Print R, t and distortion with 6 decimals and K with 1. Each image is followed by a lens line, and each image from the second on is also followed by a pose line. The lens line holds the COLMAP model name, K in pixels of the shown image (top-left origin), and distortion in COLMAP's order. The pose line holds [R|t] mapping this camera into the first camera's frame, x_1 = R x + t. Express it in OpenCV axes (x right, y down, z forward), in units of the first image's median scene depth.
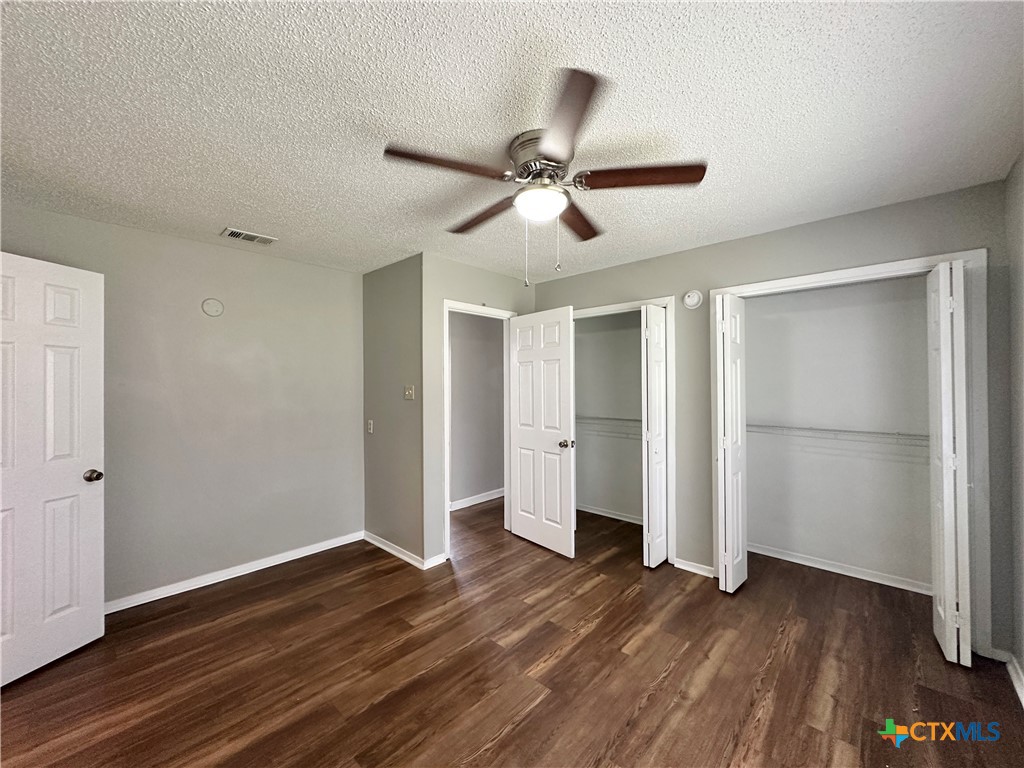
lens RADIAL K [[406.3, 0, 512.5], [0, 406.3, 384.1], [0, 0, 1]] dist [-0.001602, 0.000555]
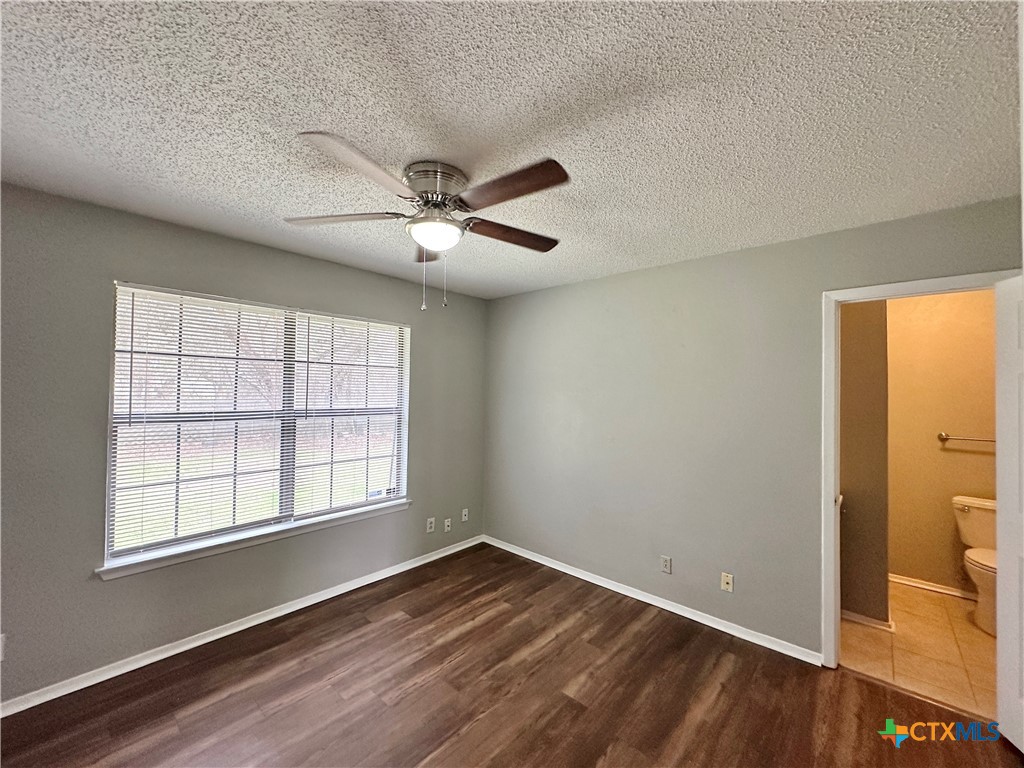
lens RADIAL K [[408.6, 0, 508.8], [0, 408.6, 385.5], [0, 0, 1]] dist [0.000358, 0.000150]
pose [[-0.999906, -0.011413, -0.007565, -0.082906], [-0.011231, 0.999655, -0.023740, -0.036488], [0.007833, -0.023653, -0.999690, 1.564767]]
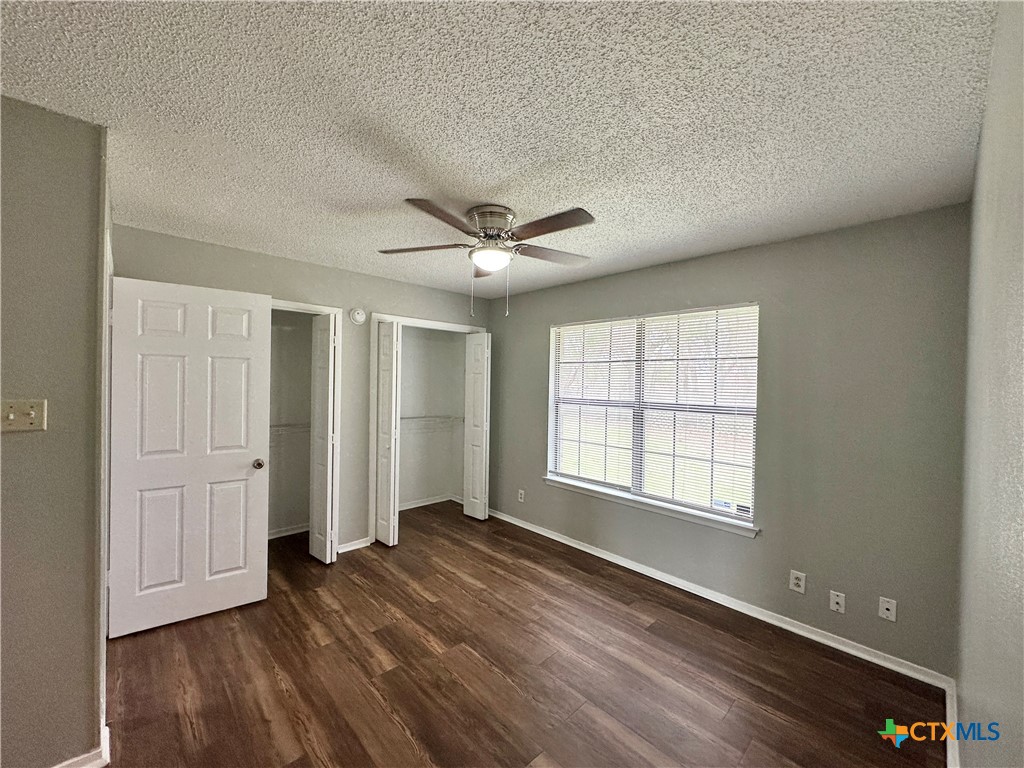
lens RADIAL K [[406.3, 0, 512.5], [0, 406.3, 384.1], [0, 0, 1]] dist [-0.001602, 0.000555]
pose [[0.066410, -0.003952, 0.997785, -0.948981], [-0.026683, 0.999627, 0.005736, -0.044361], [-0.997436, -0.027005, 0.066279, 0.653529]]
